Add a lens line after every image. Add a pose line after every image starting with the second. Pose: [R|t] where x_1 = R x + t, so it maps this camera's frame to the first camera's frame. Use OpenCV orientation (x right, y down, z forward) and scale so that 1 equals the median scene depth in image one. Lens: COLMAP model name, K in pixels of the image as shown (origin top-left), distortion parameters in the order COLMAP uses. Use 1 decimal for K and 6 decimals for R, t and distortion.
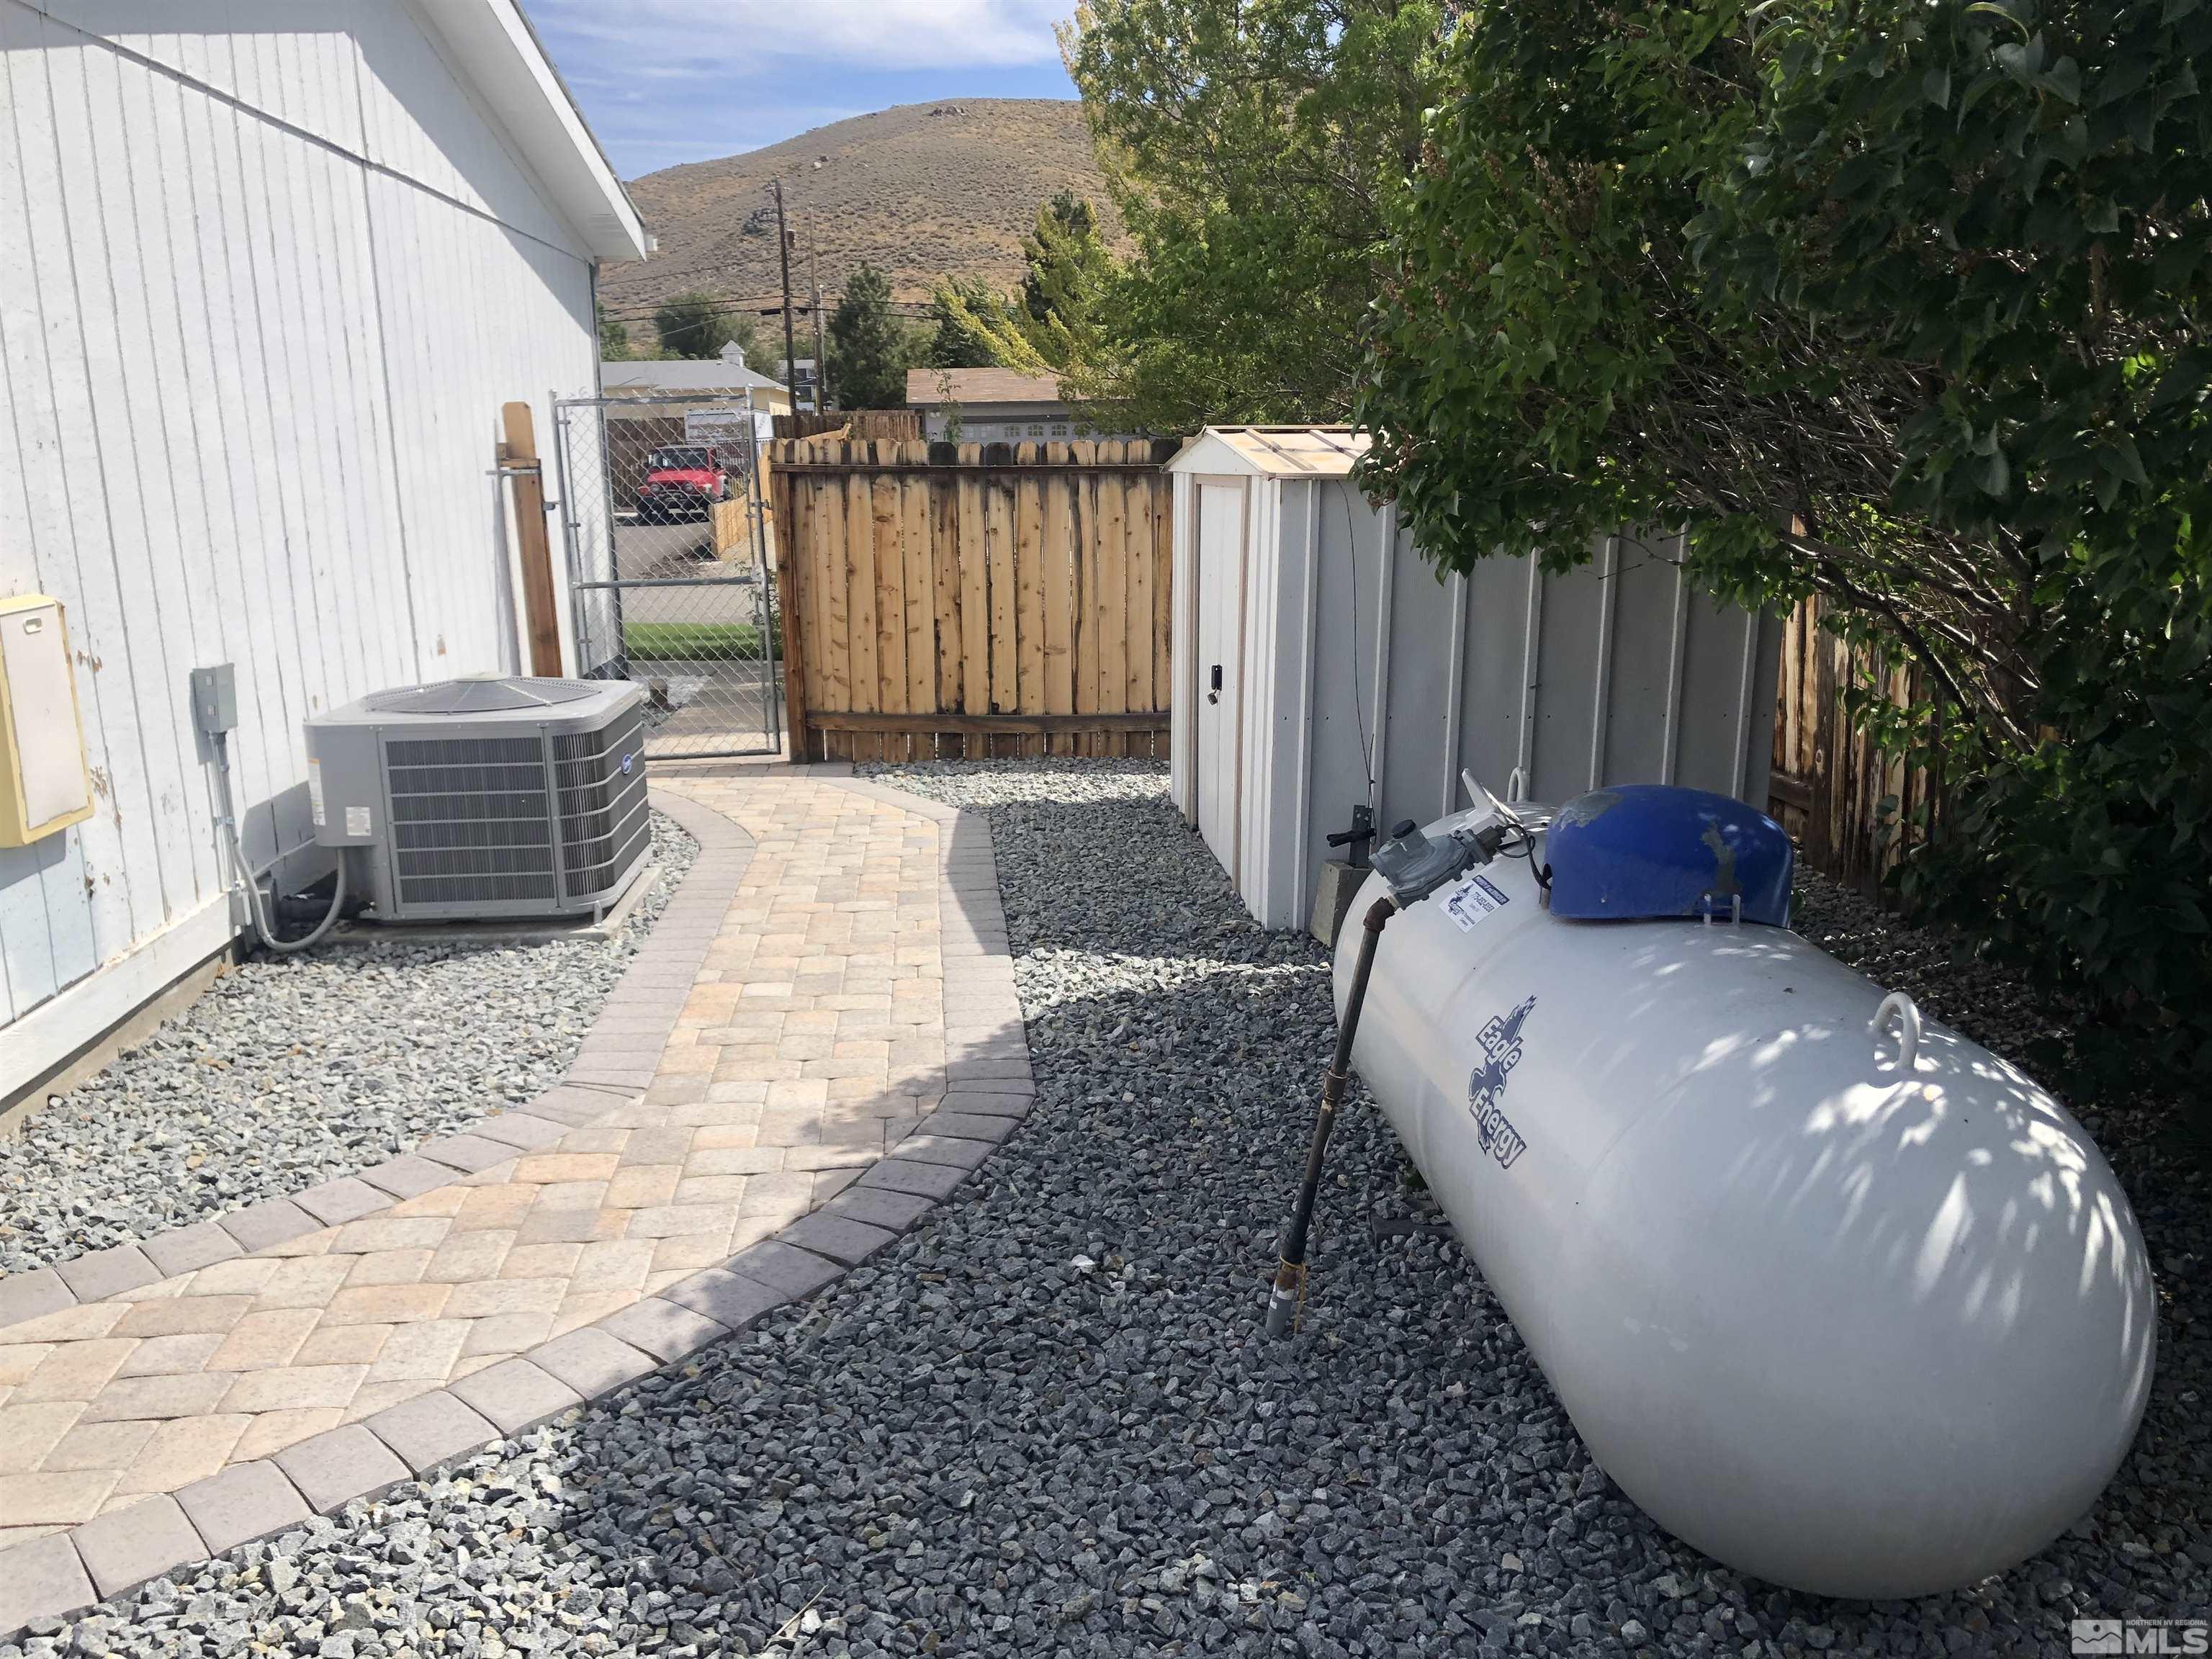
lens RADIAL K [[1763.0, 0, 1106.0], [0, 1763.0, 829.5], [0, 0, 1]] dist [0.010040, 0.002436]
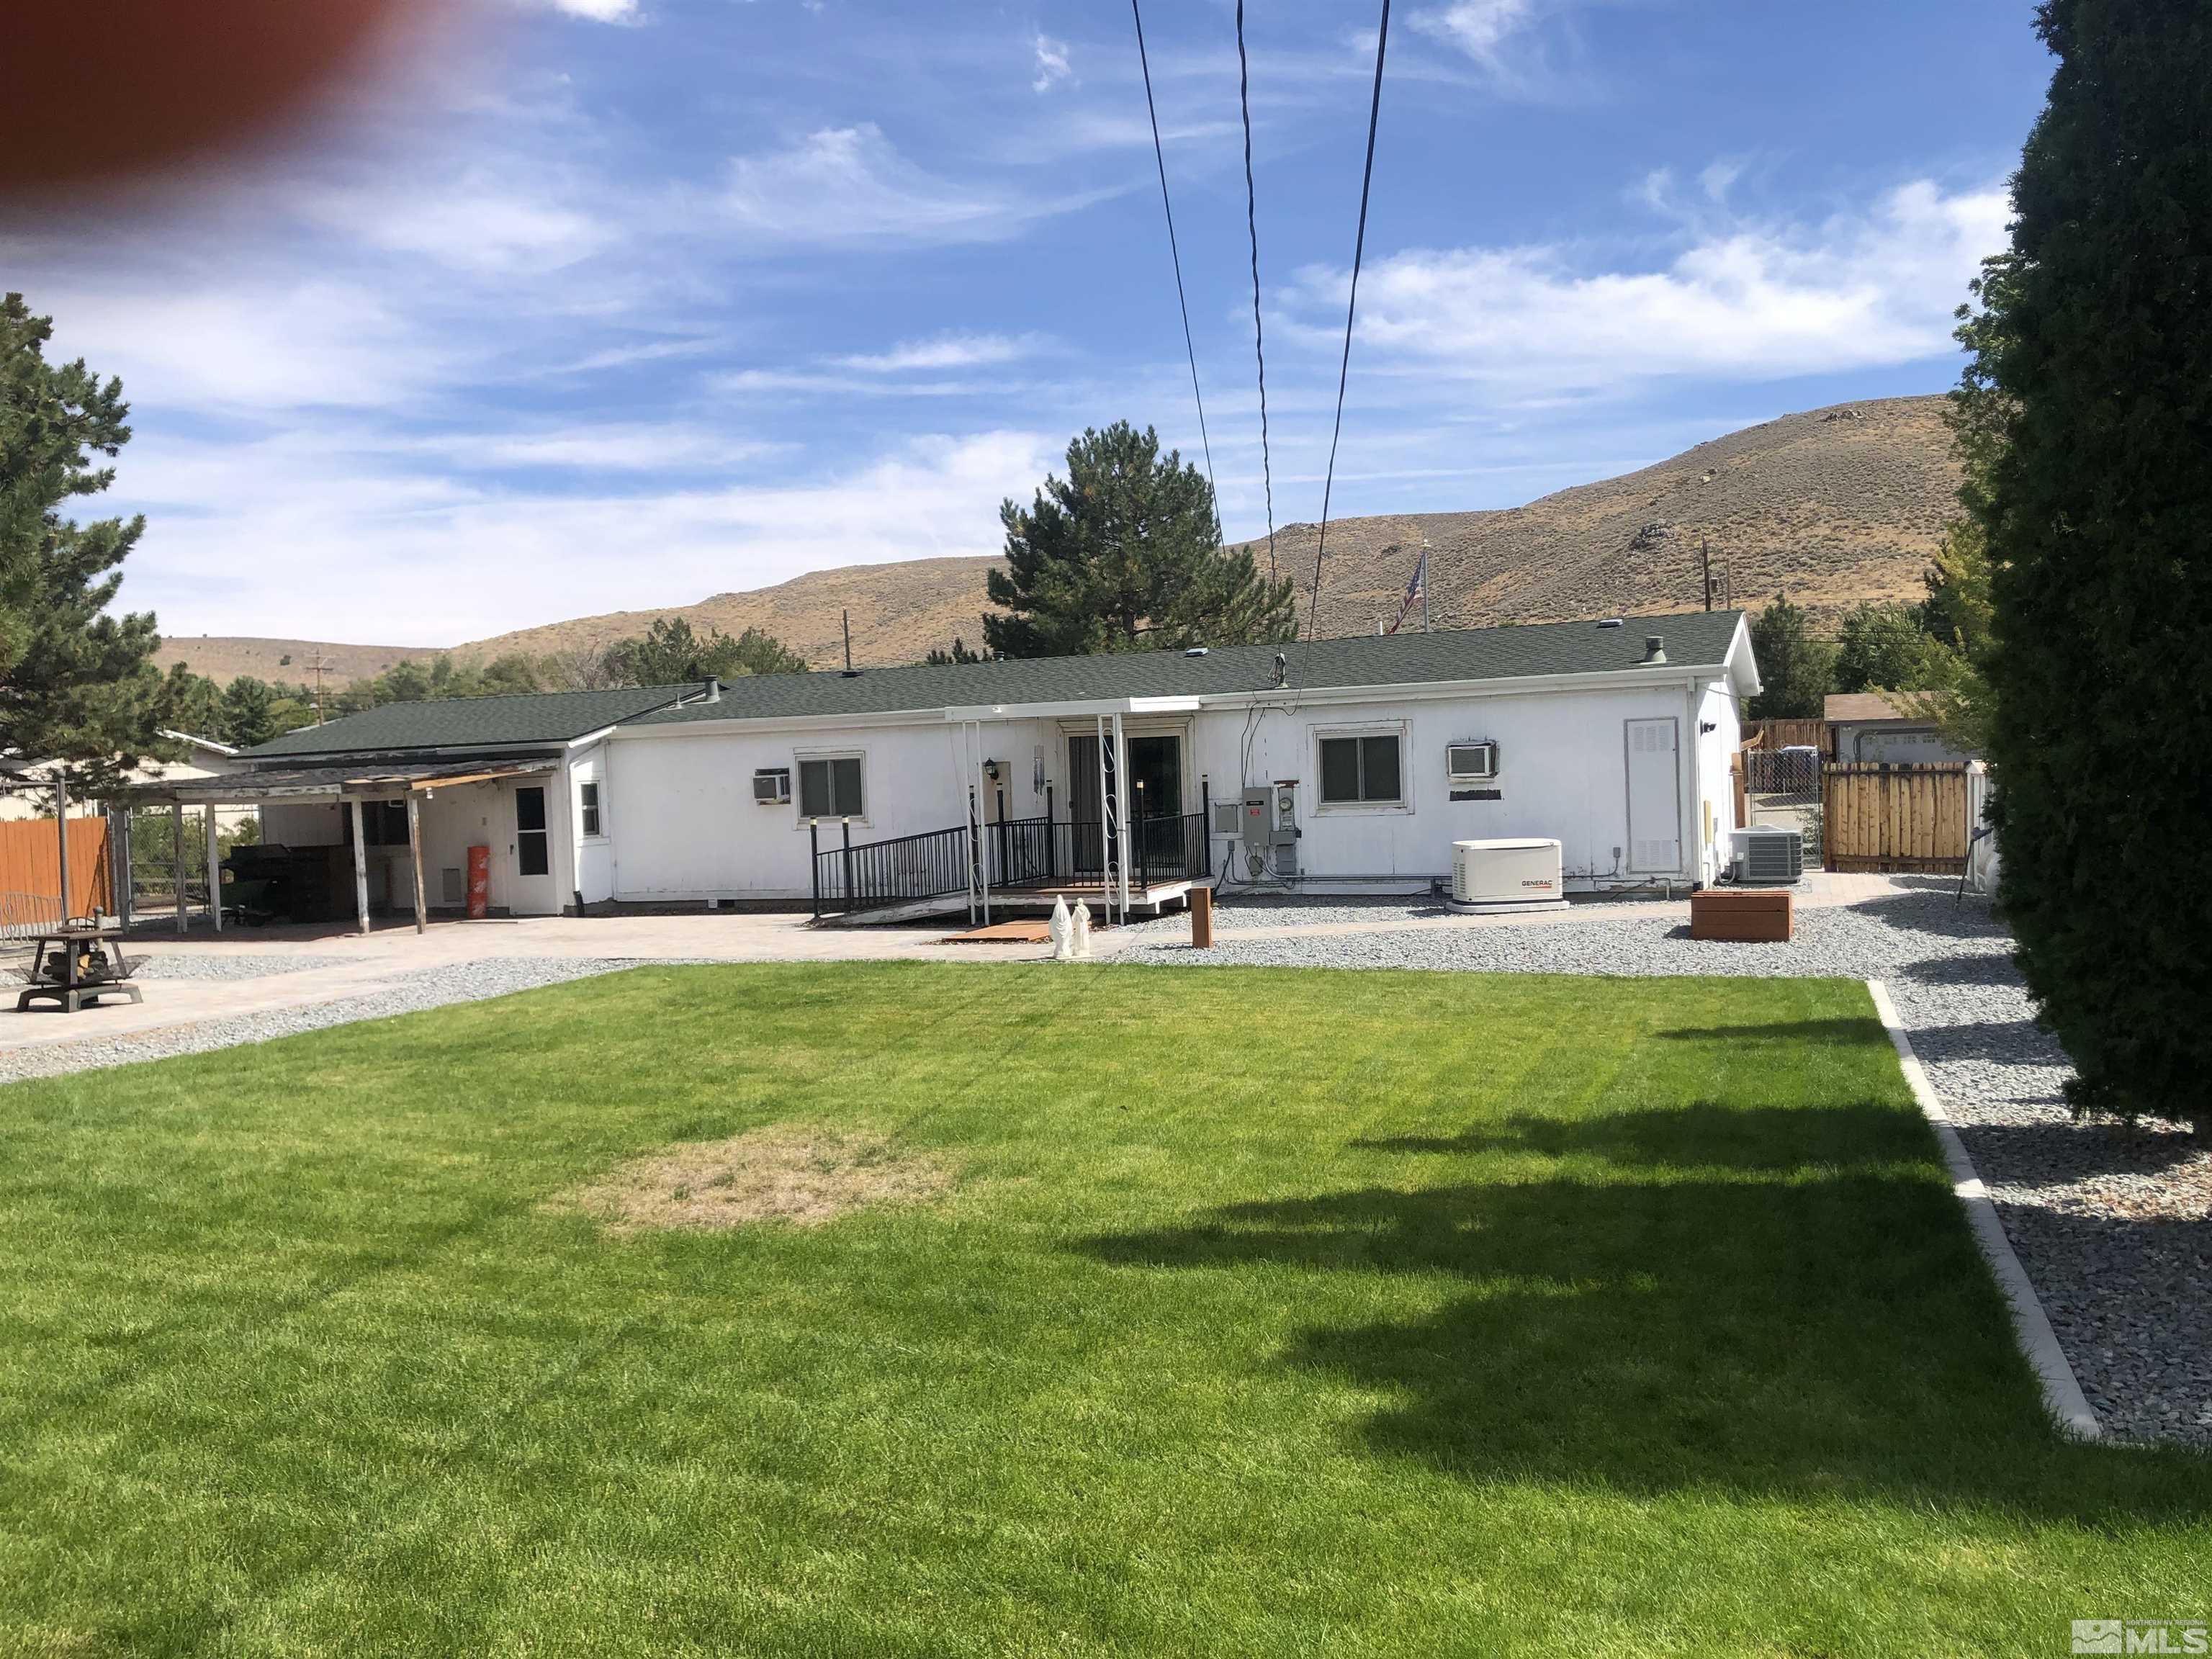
lens RADIAL K [[1763.0, 0, 1106.0], [0, 1763.0, 829.5], [0, 0, 1]] dist [0.010040, 0.002436]
pose [[0.887824, 0.004741, -0.460158, 0.107816], [-0.081069, 0.985920, -0.146255, 0.413181], [0.452985, 0.167153, 0.875708, -2.087879]]
